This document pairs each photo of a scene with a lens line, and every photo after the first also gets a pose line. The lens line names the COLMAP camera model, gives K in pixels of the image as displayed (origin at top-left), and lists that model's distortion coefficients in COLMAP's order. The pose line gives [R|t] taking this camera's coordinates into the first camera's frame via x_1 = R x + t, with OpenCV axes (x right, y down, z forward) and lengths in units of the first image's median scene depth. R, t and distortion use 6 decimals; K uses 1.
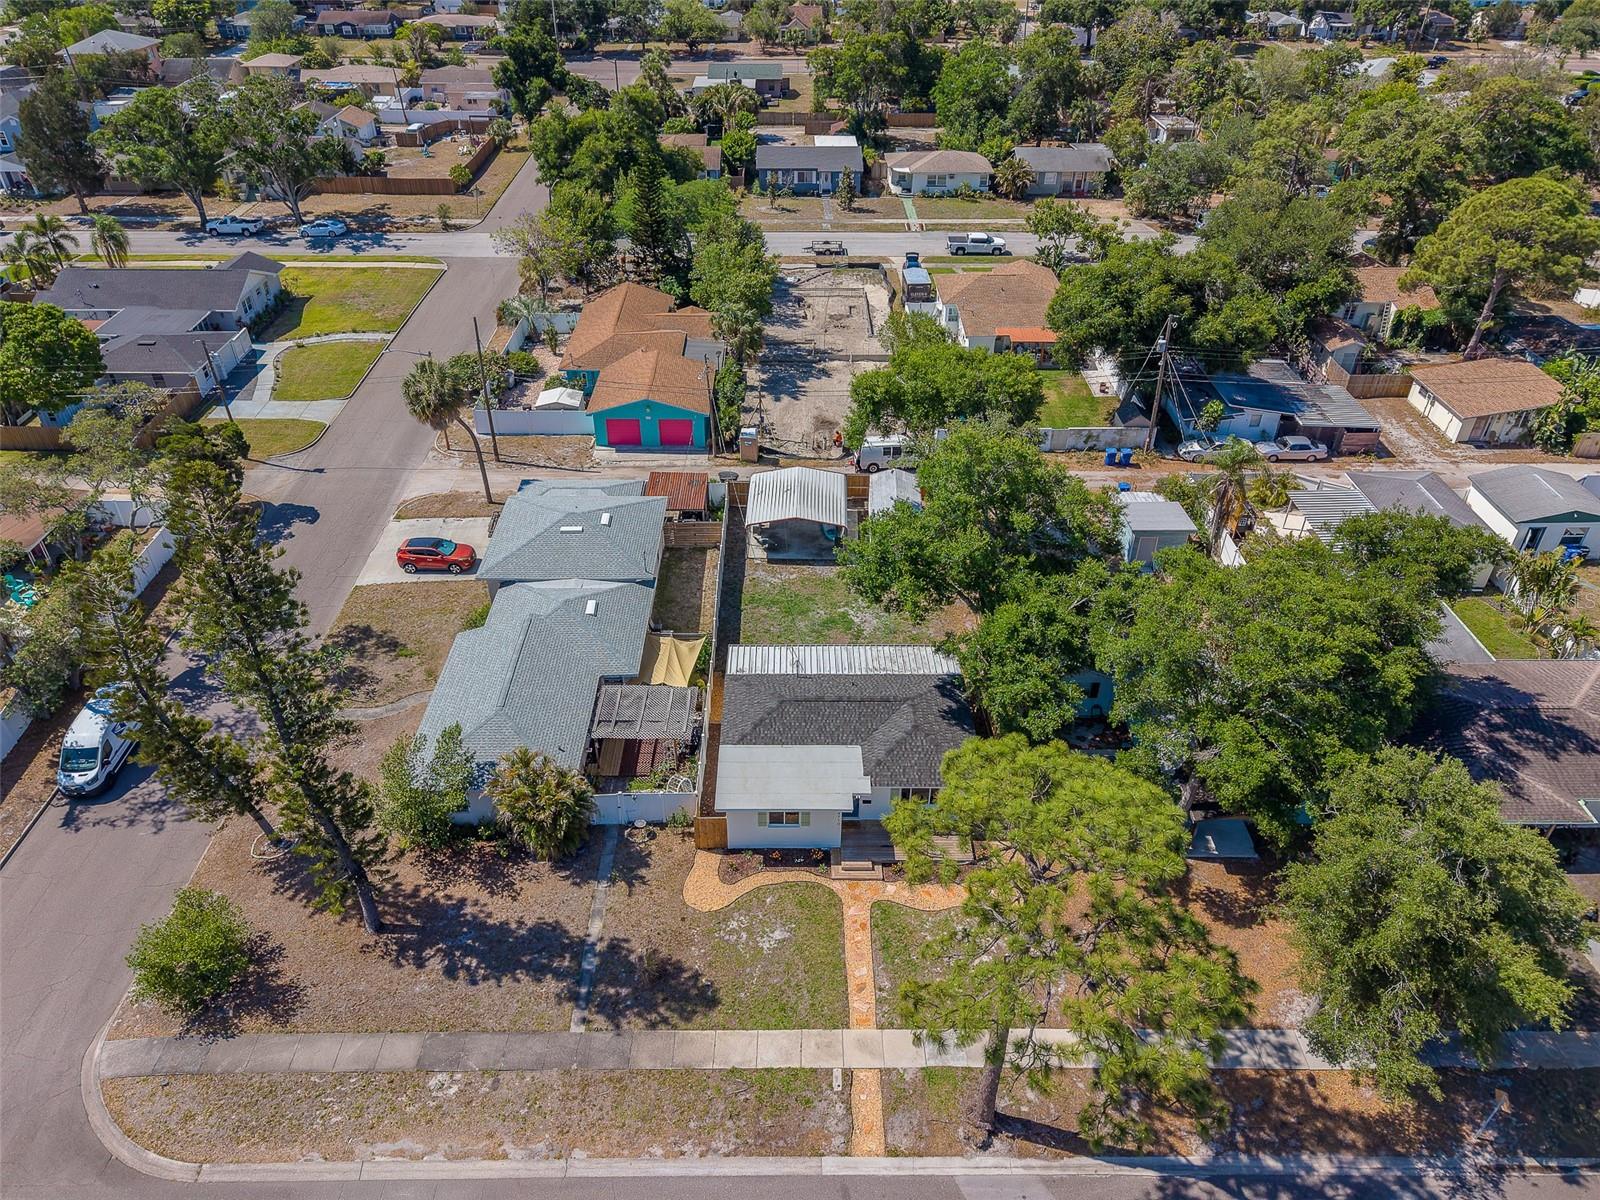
lens RADIAL K [[1130.1, 0, 796.9], [0, 1130.1, 574.1], [0, 0, 1]] dist [0.043178, -0.027135]
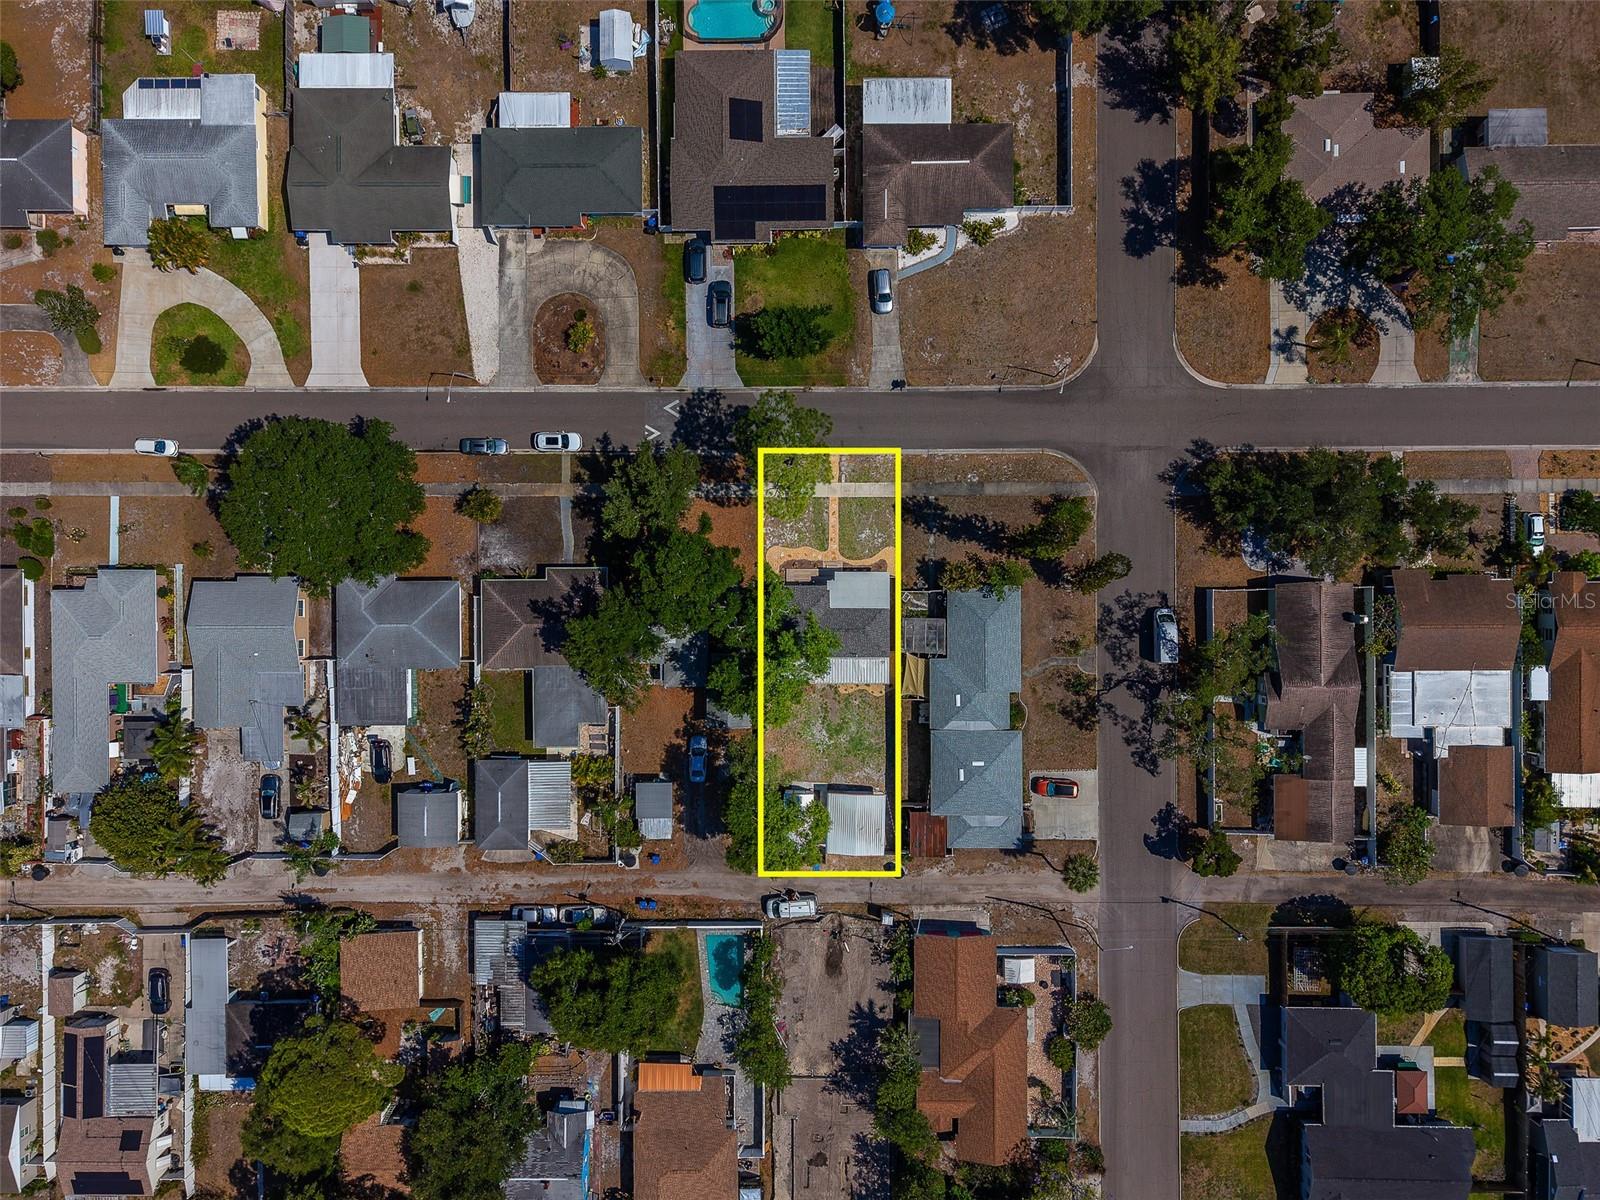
lens RADIAL K [[1112.0, 0, 800.0], [0, 1112.0, 600.0], [0, 0, 1]] dist [0.104481, -0.139604]
pose [[-0.999870, -0.005135, 0.015311, 0.051116], [0.015565, -0.559210, 0.828880, -1.079743], [0.004306, 0.829010, 0.559217, -0.191742]]
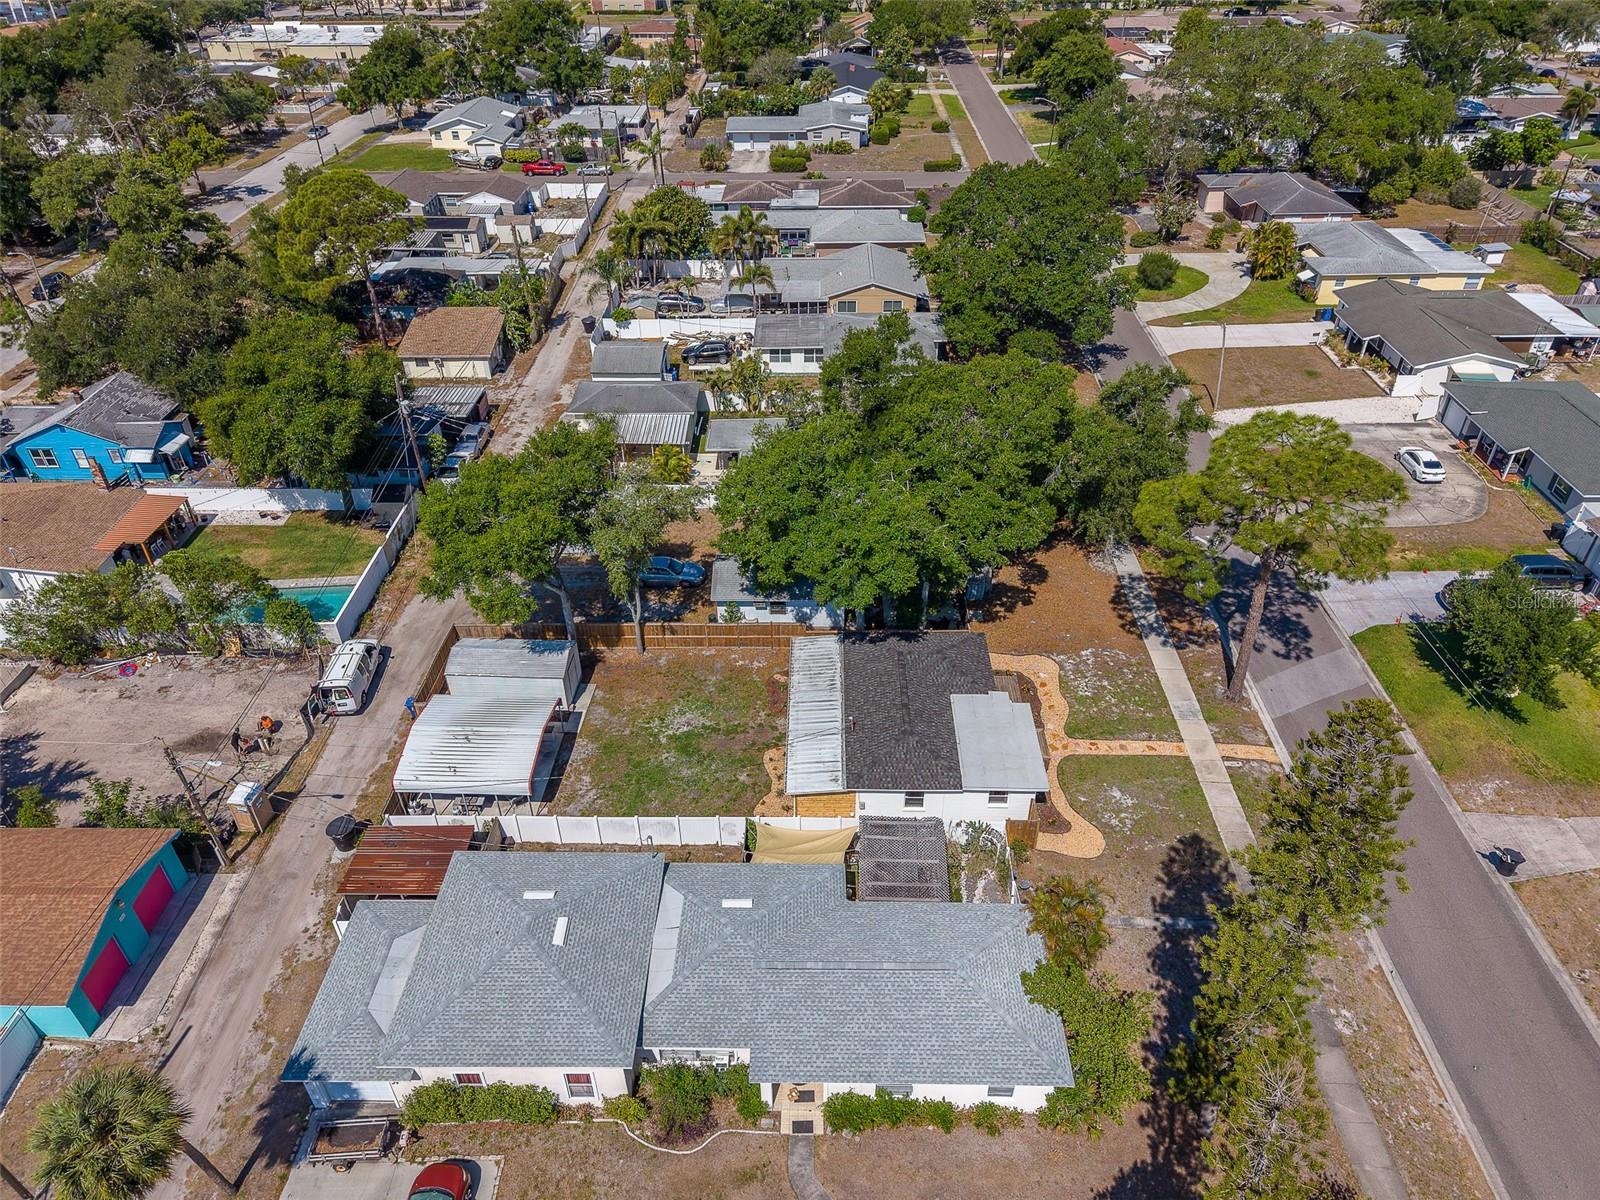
lens RADIAL K [[1069.2, 0, 800.0], [0, 1069.2, 600.0], [0, 0, 1]] dist [0.036382, -0.017216]
pose [[0.026280, -0.586384, 0.809607, -0.454229], [0.564575, 0.677064, 0.472059, -0.299984], [-0.824963, 0.444678, 0.348851, 0.436543]]
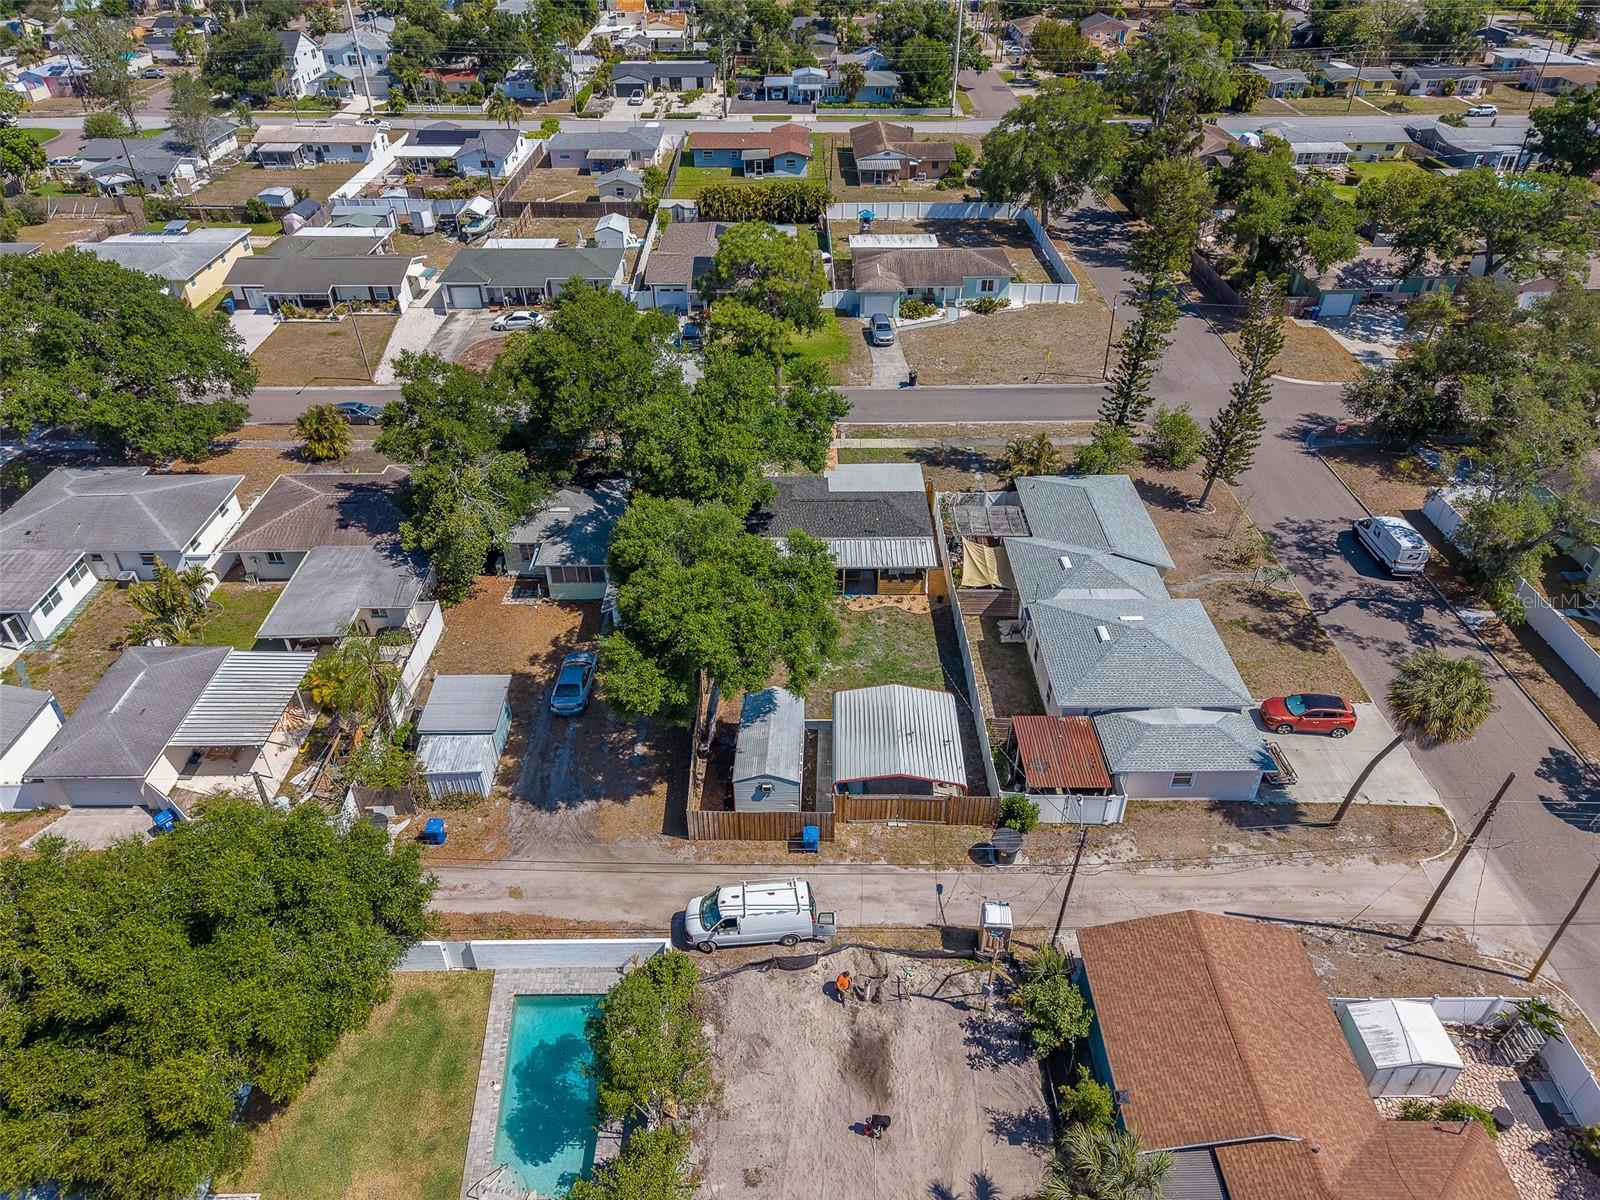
lens RADIAL K [[1069.2, 0, 800.0], [0, 1069.2, 600.0], [0, 0, 1]] dist [0.036382, -0.017216]
pose [[-0.999994, 0.000672, 0.003480, 0.054378], [0.003494, 0.351101, 0.936331, -0.667474], [-0.000593, 0.936337, -0.351101, 0.988095]]
